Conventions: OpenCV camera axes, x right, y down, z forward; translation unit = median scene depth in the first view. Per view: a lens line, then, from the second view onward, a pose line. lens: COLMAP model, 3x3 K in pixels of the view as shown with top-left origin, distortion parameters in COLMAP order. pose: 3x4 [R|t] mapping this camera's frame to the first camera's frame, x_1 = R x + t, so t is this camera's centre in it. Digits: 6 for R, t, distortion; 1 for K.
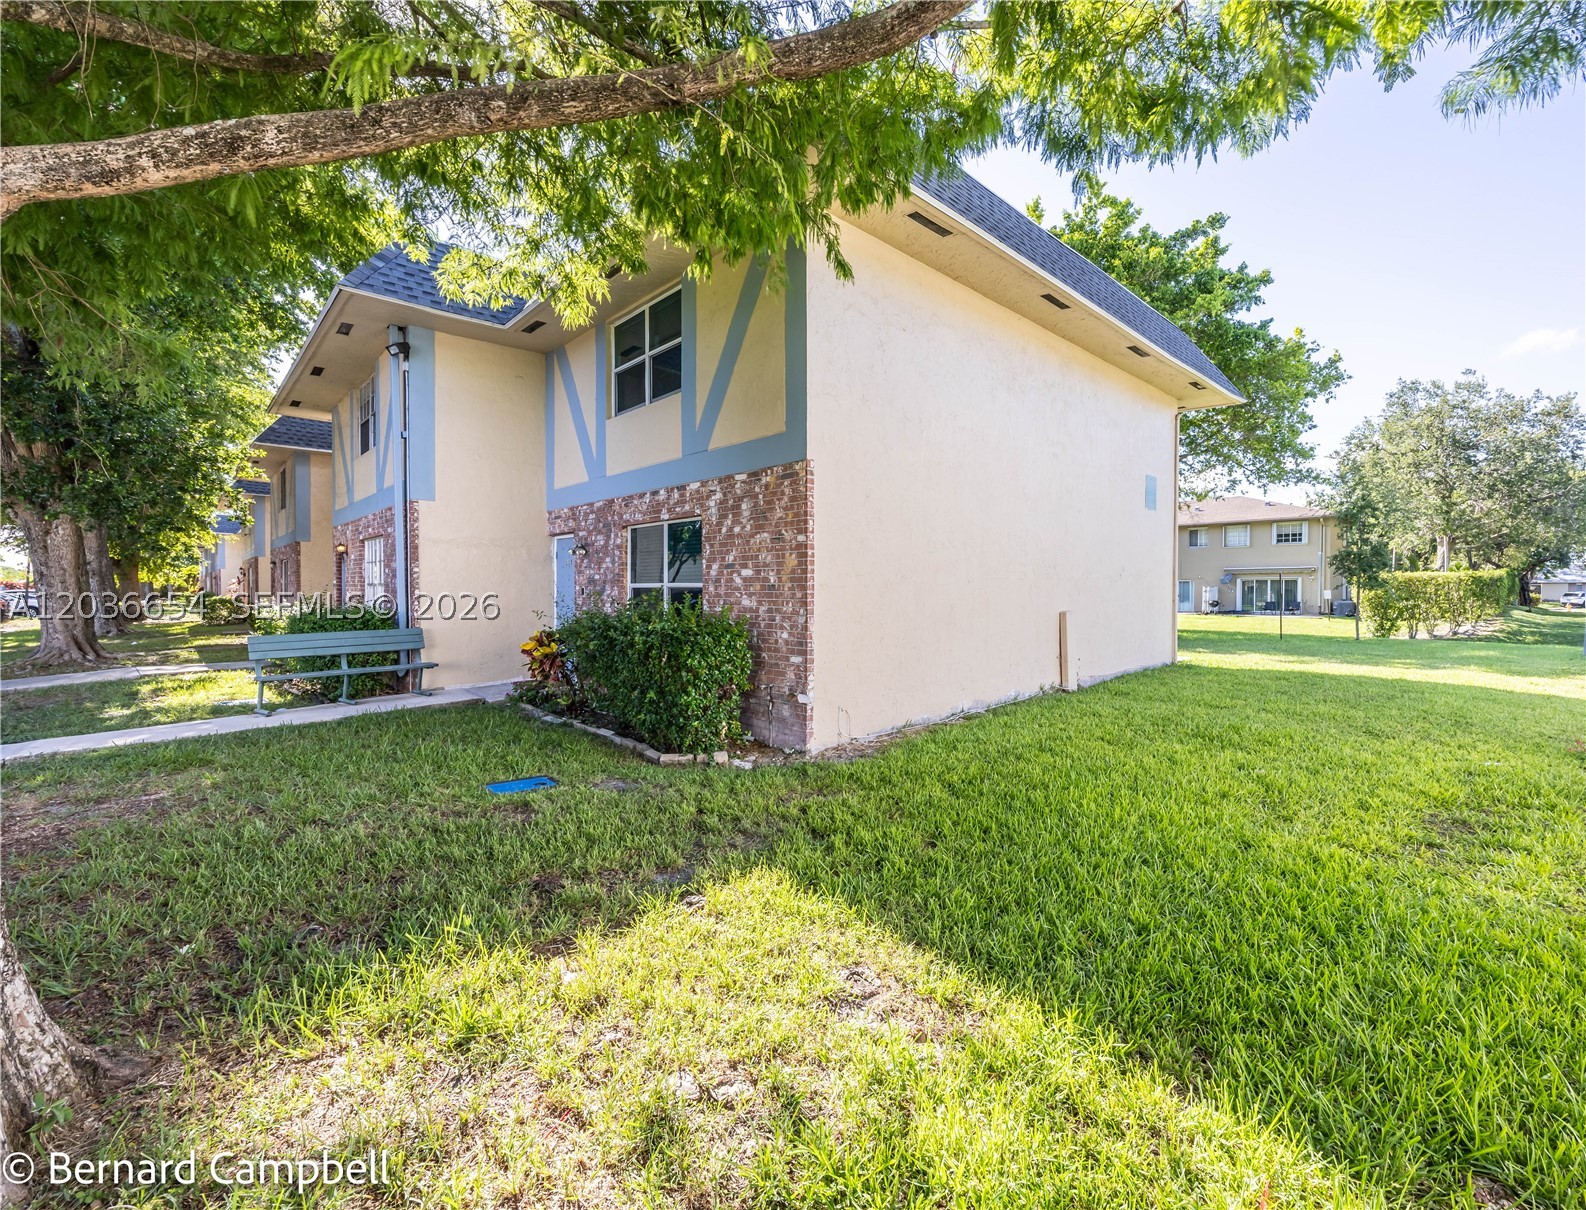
lens RADIAL K [[666.9, 0, 791.3], [0, 666.9, 600.7], [0, 0, 1]] dist [-0.002193, -0.000017]
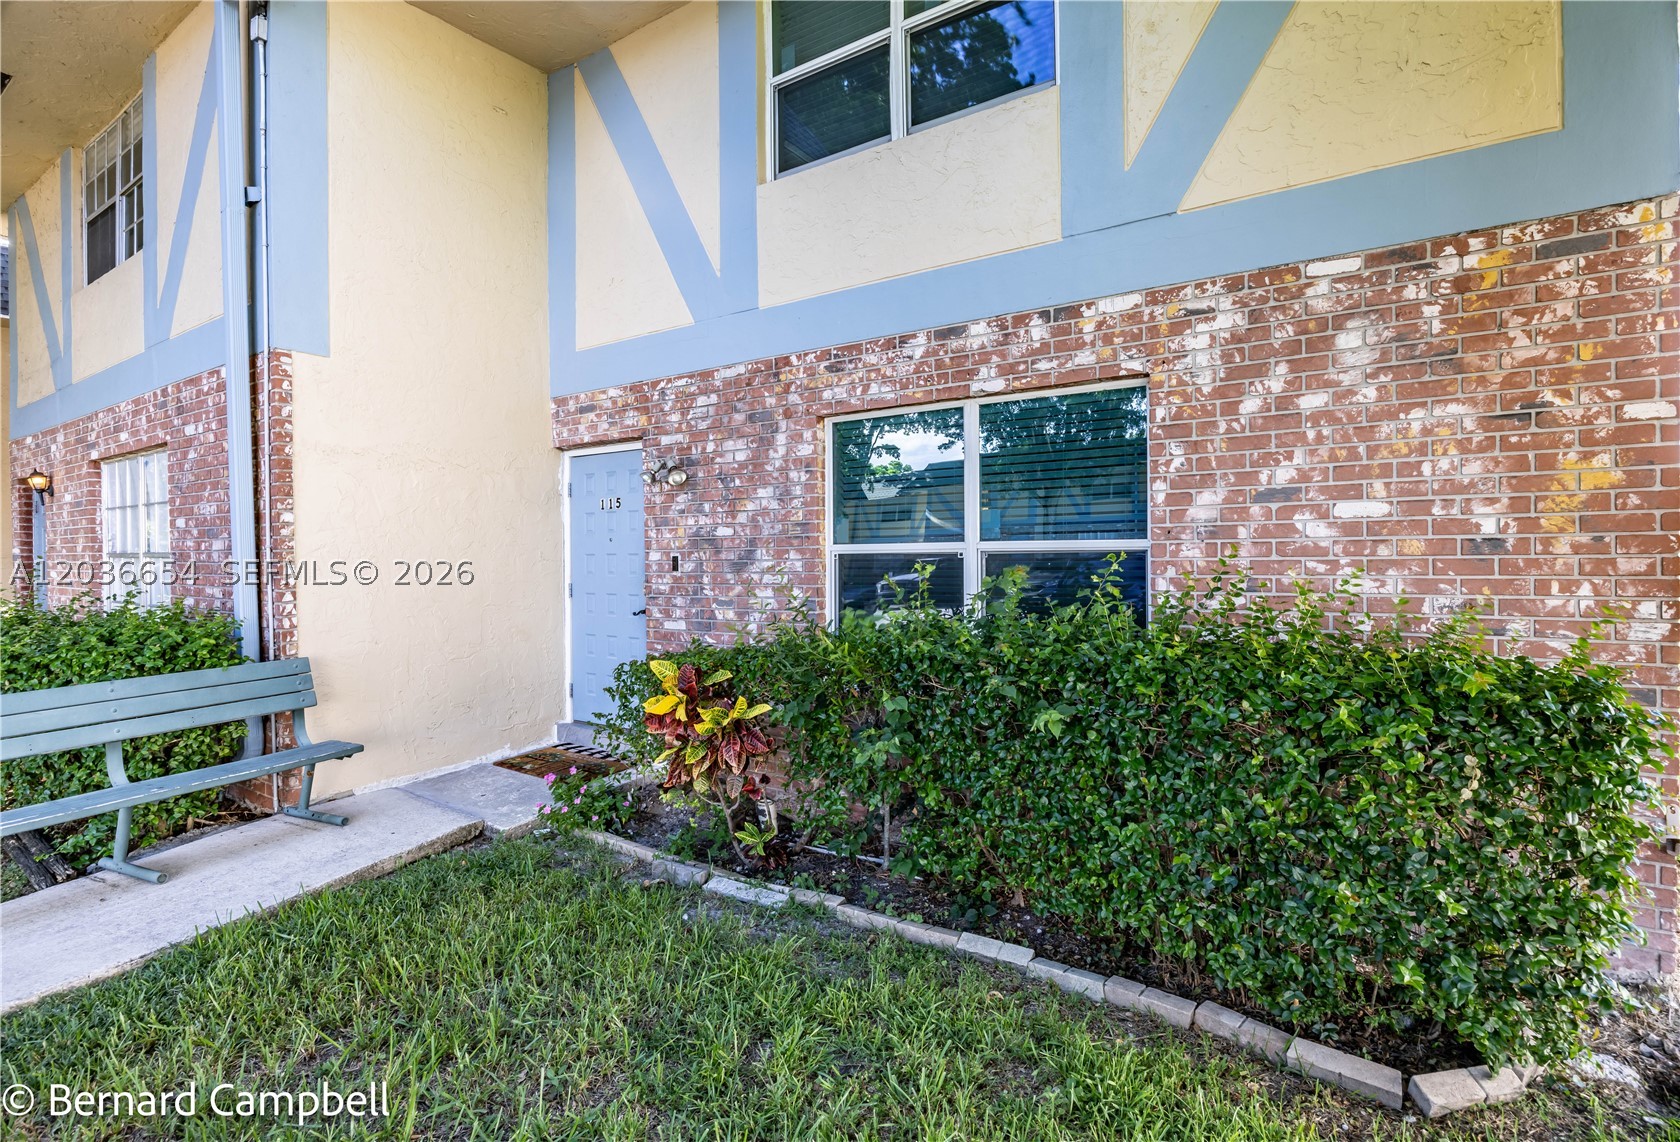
lens RADIAL K [[838.2, 0, 841.6], [0, 838.2, 560.9], [0, 0, 1]] dist [-0.013022, -0.000952]
pose [[0.977904, -0.014779, 0.208531, -0.369077], [0.016578, 0.999839, -0.006885, -0.011014], [-0.208395, 0.010190, 0.977992, 0.463625]]
